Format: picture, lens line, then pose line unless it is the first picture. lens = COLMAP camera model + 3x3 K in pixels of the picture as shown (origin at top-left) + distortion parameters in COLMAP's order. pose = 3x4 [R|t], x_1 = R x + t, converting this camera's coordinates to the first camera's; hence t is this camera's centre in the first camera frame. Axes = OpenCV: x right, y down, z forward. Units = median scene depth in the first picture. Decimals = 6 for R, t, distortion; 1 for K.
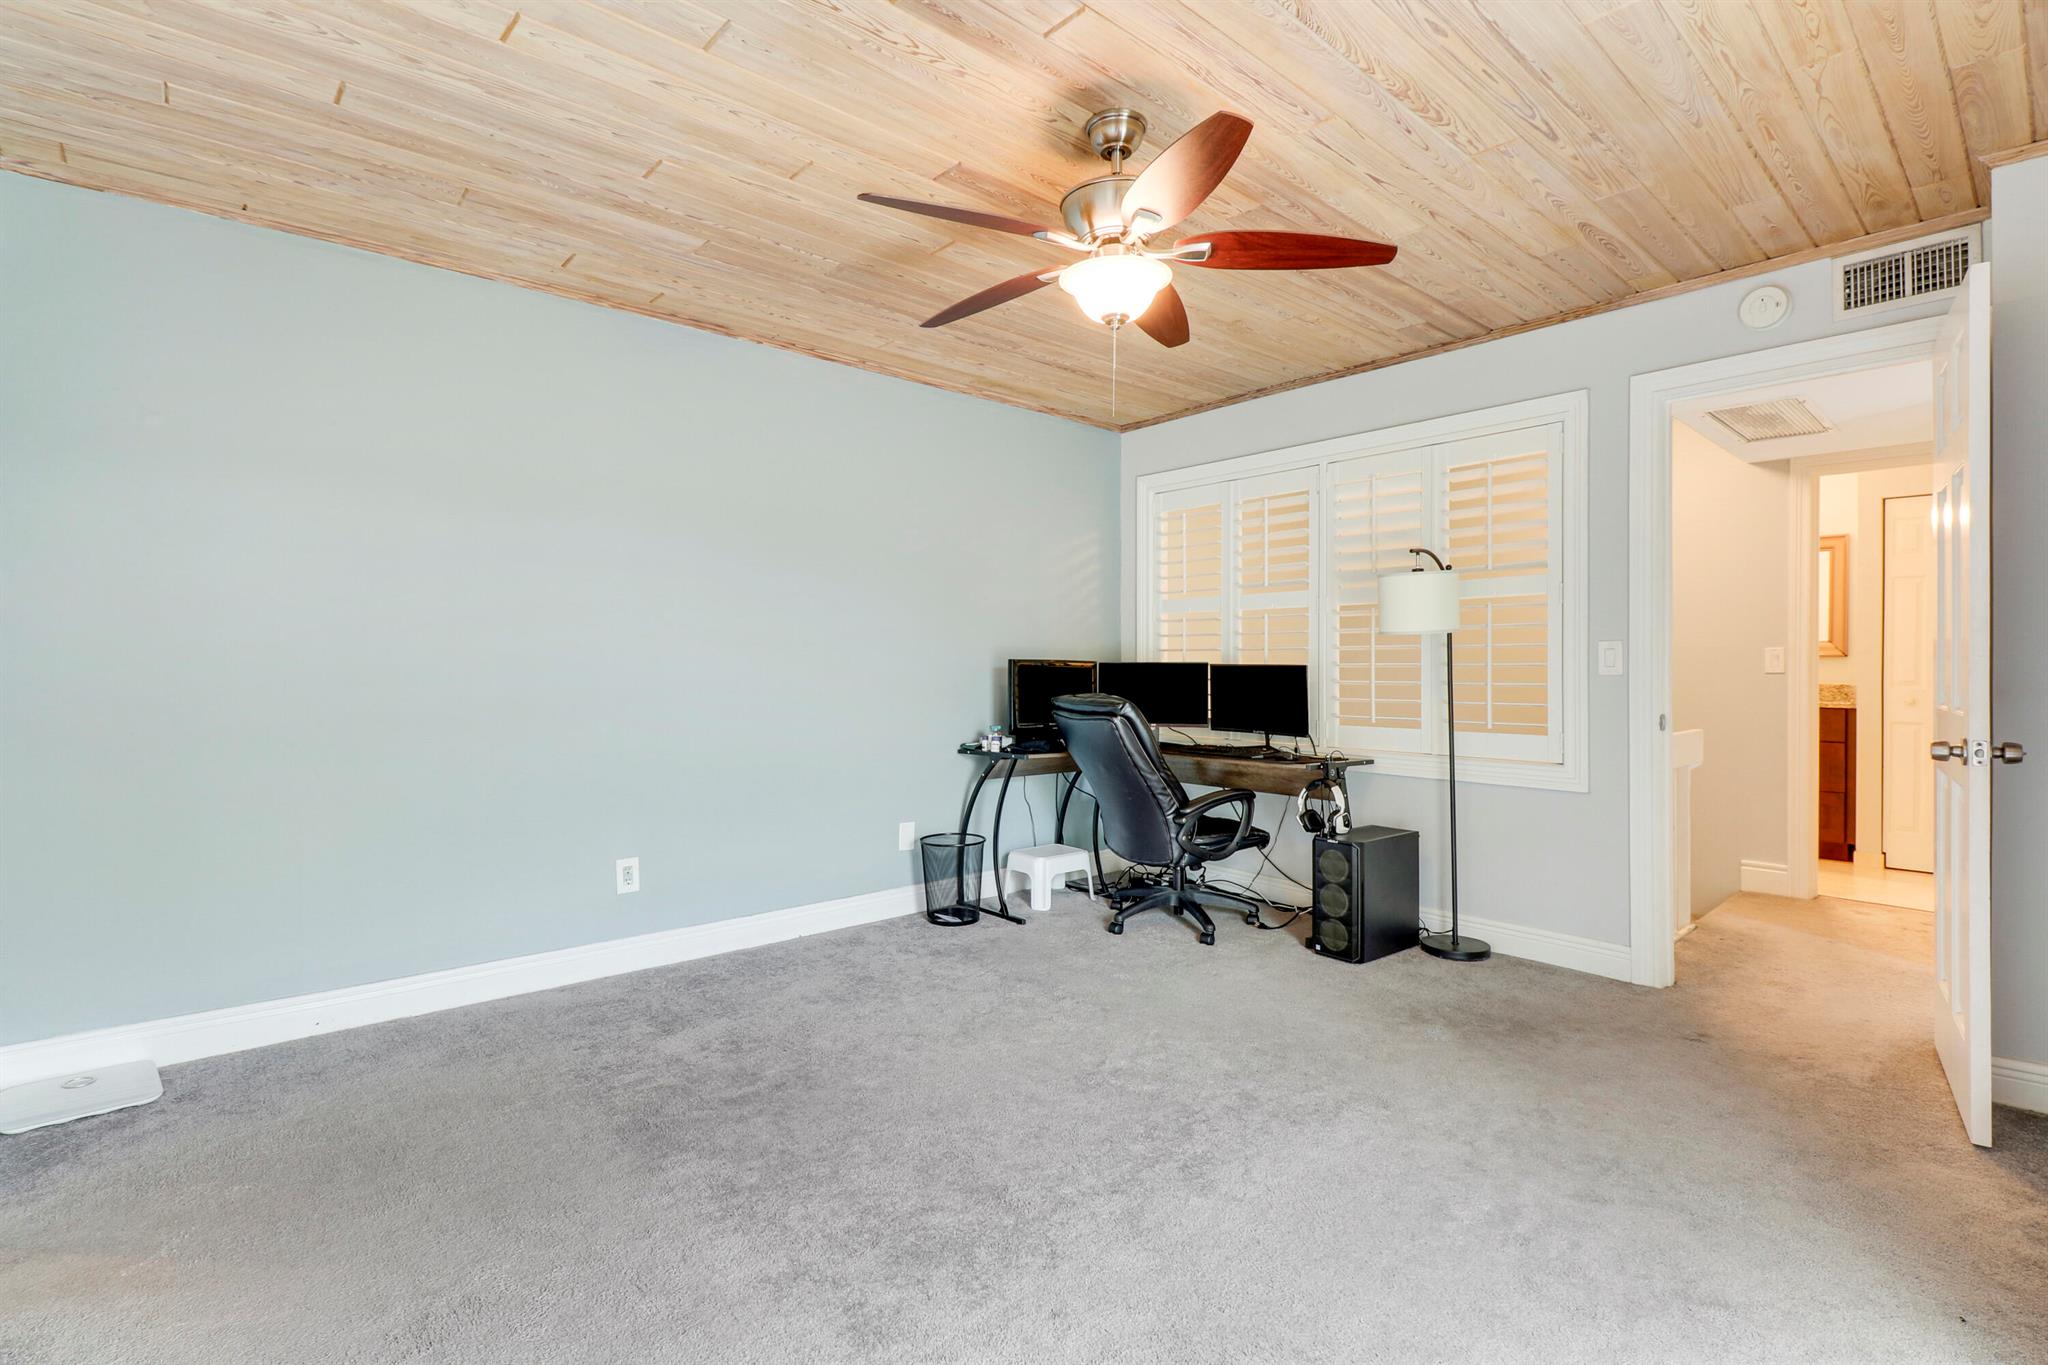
lens RADIAL K [[969.9, 0, 1020.0], [0, 969.9, 641.9], [0, 0, 1]] dist [0.001033, -0.012123]
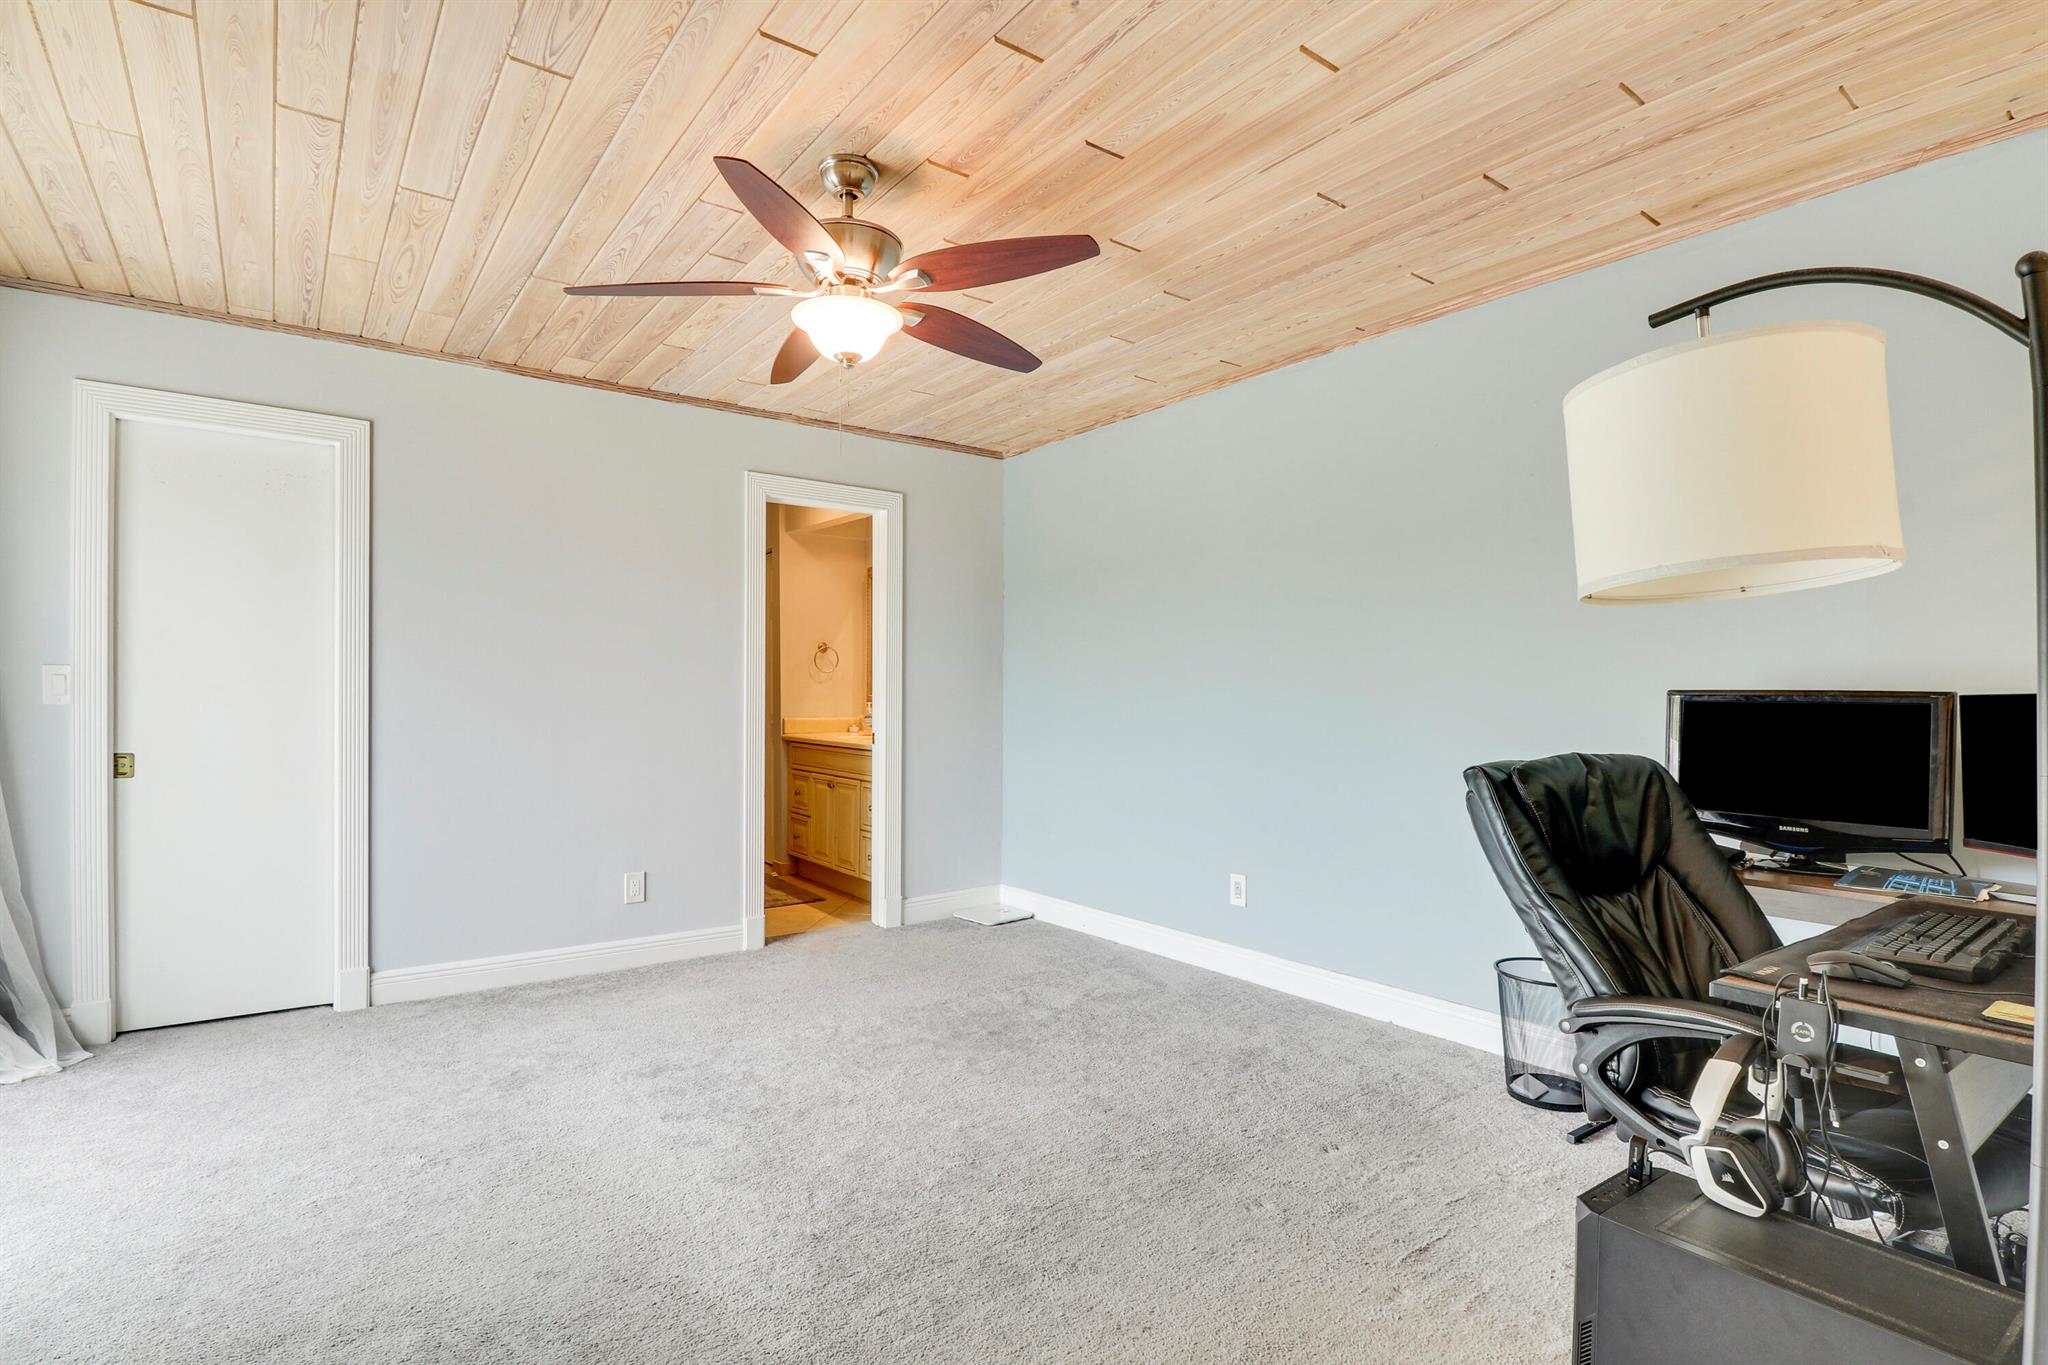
lens RADIAL K [[1013.0, 0, 1024.0], [0, 1013.0, 682.5], [0, 0, 1]] dist [-0.002393, -0.001063]
pose [[-0.085928, -0.021797, -0.996063, 0.733432], [0.020112, 0.999519, -0.023607, 0.024675], [0.996098, -0.022062, -0.085448, 0.815407]]
